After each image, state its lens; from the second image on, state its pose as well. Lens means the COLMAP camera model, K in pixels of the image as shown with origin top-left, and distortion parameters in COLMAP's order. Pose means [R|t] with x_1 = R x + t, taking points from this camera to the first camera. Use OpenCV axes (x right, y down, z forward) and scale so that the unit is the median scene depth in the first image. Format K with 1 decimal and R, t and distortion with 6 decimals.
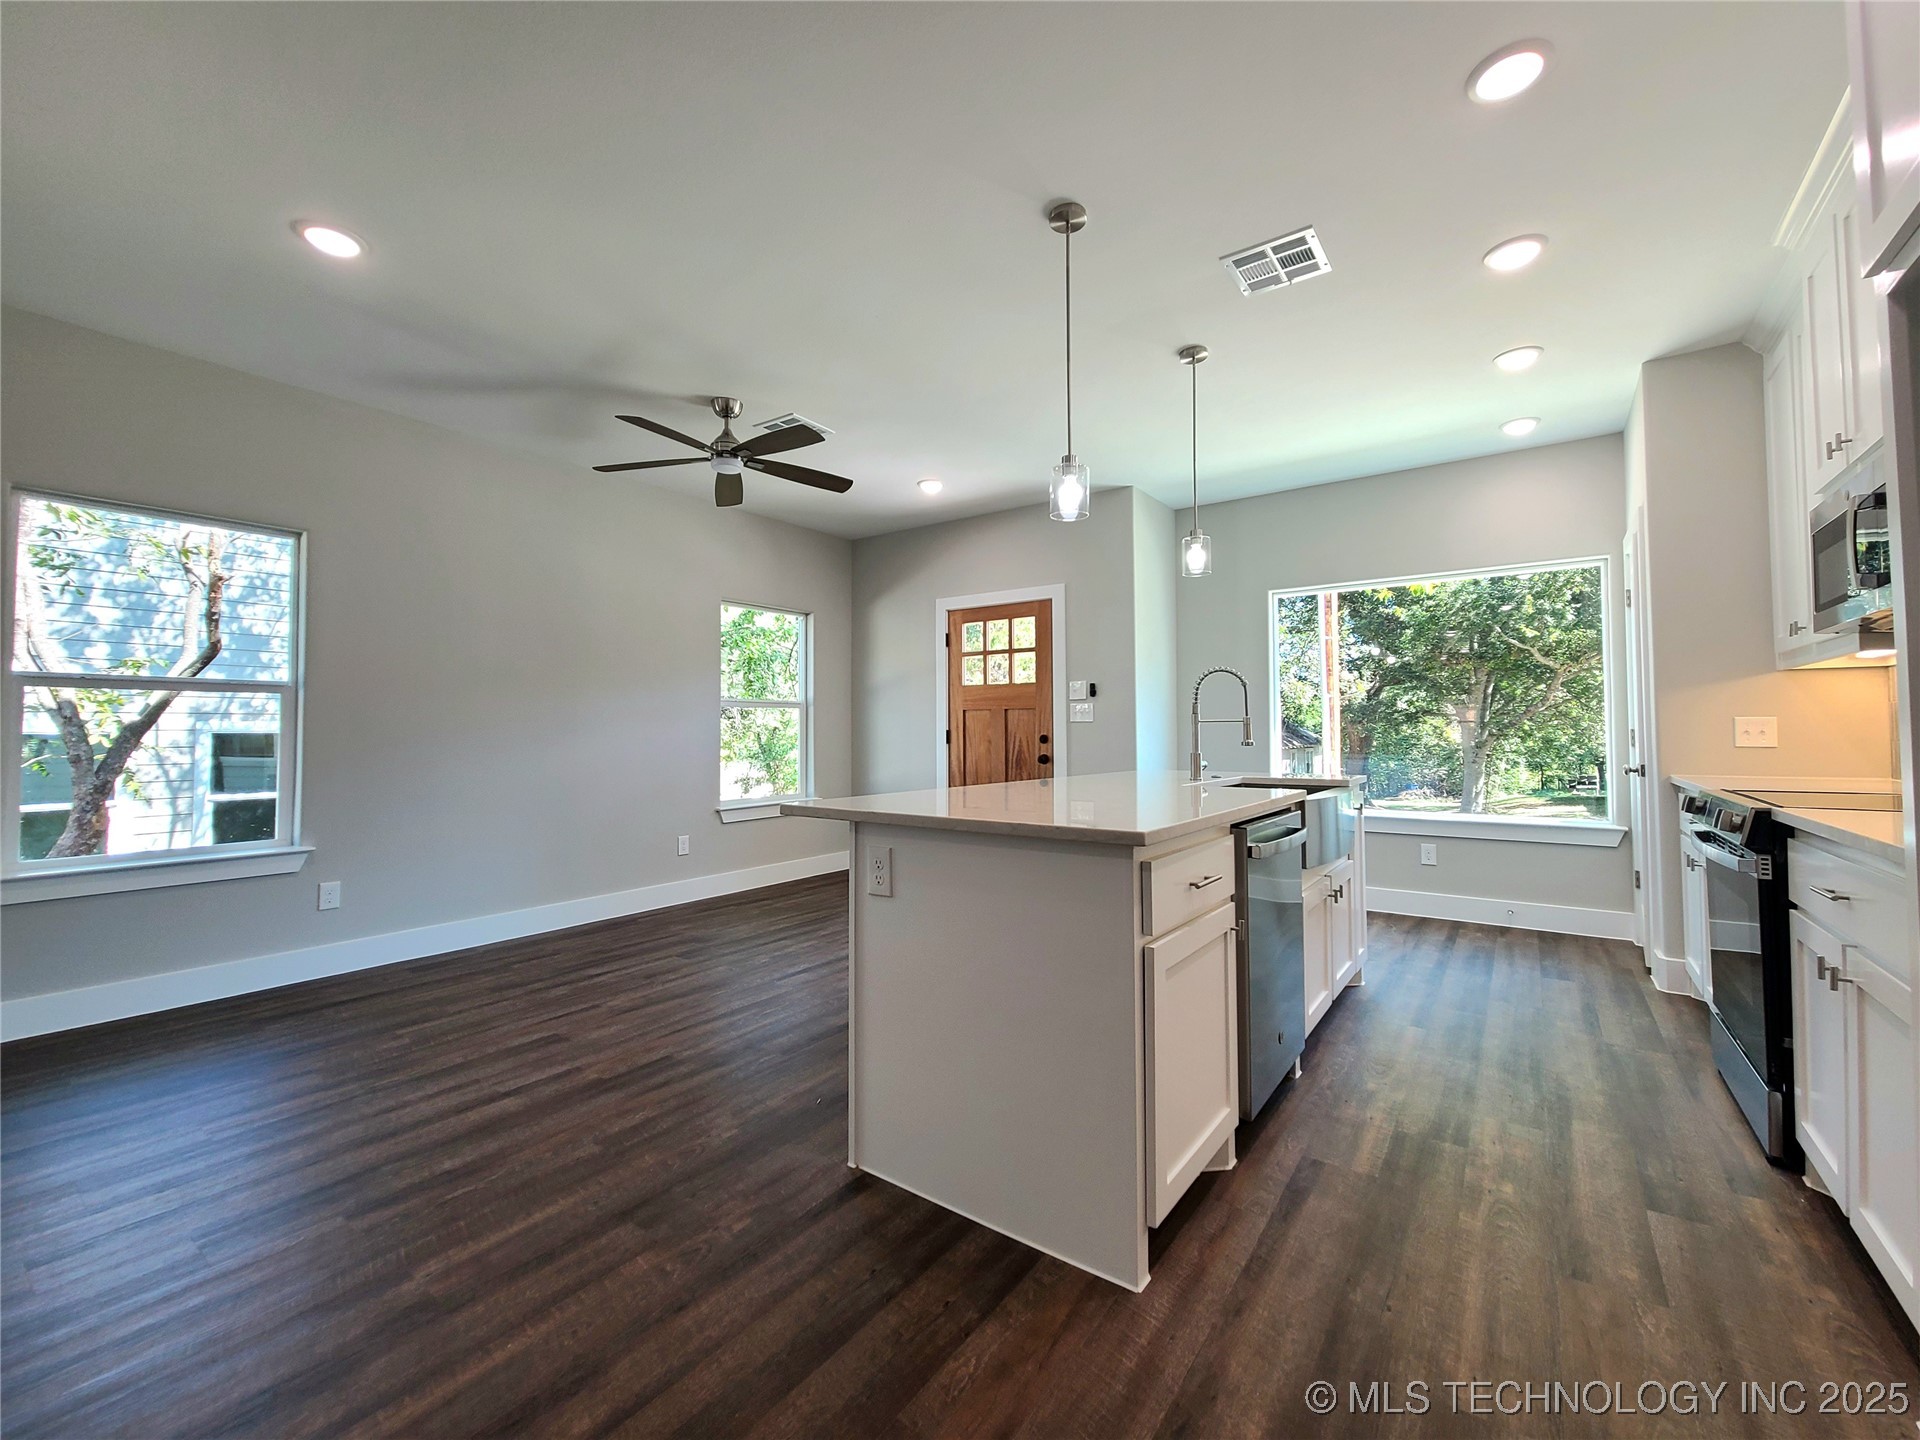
lens RADIAL K [[790.9, 0, 951.7], [0, 790.9, 712.3], [0, 0, 1]] dist [0.002952, -0.001420]
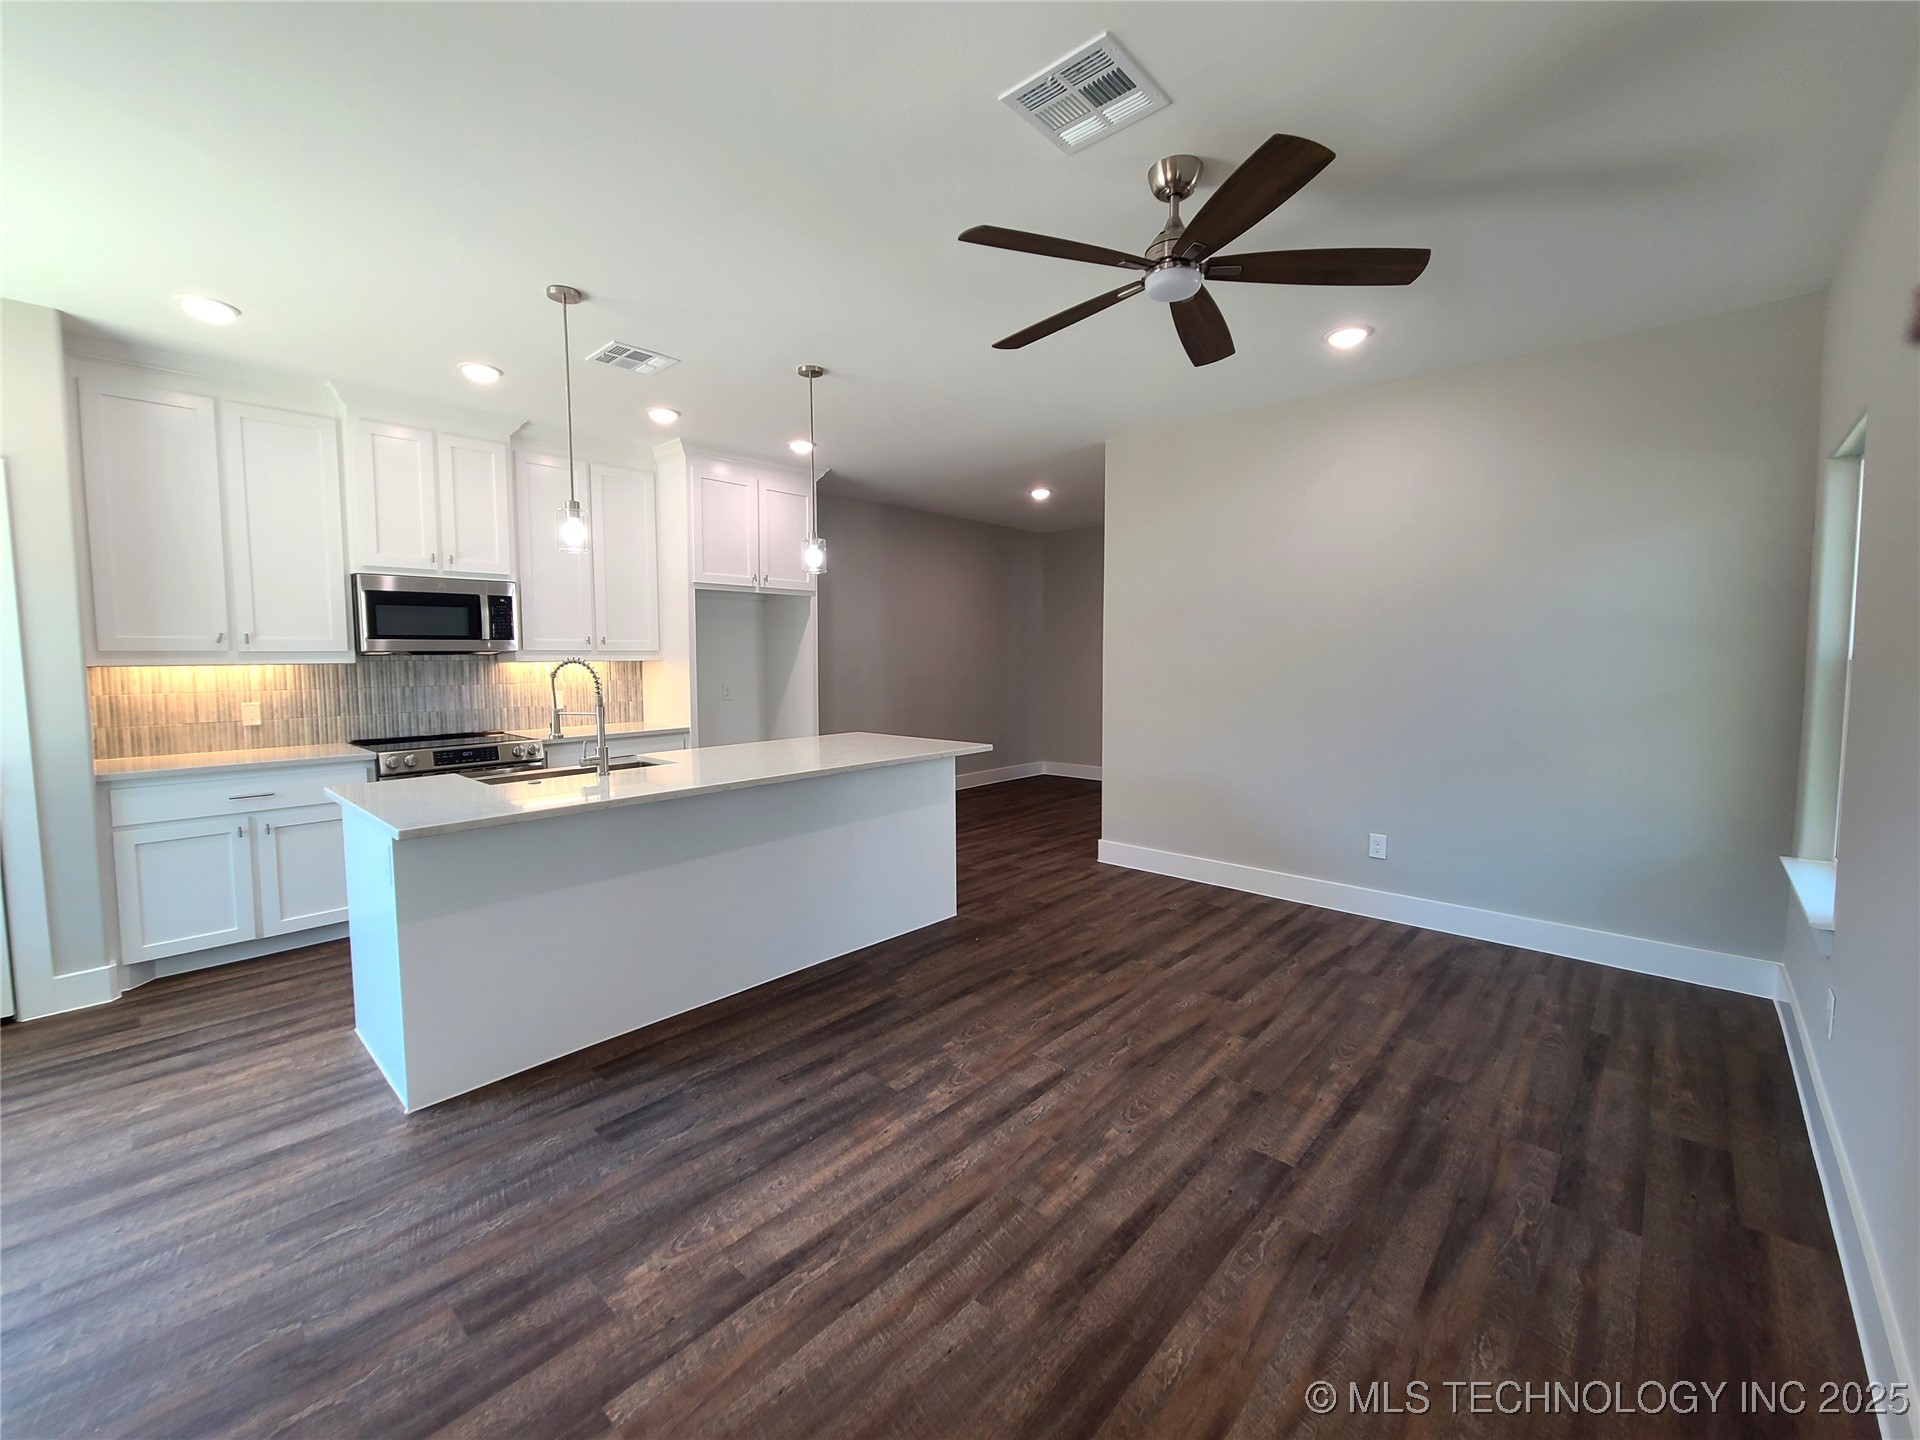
lens RADIAL K [[790.9, 0, 954.7], [0, 790.9, 709.6], [0, 0, 1]] dist [0.002952, -0.001420]
pose [[-0.993579, 0.002307, 0.113116, -0.245947], [0.007273, 0.999027, 0.043508, -0.035240], [-0.112906, 0.044051, -0.992629, 2.070276]]
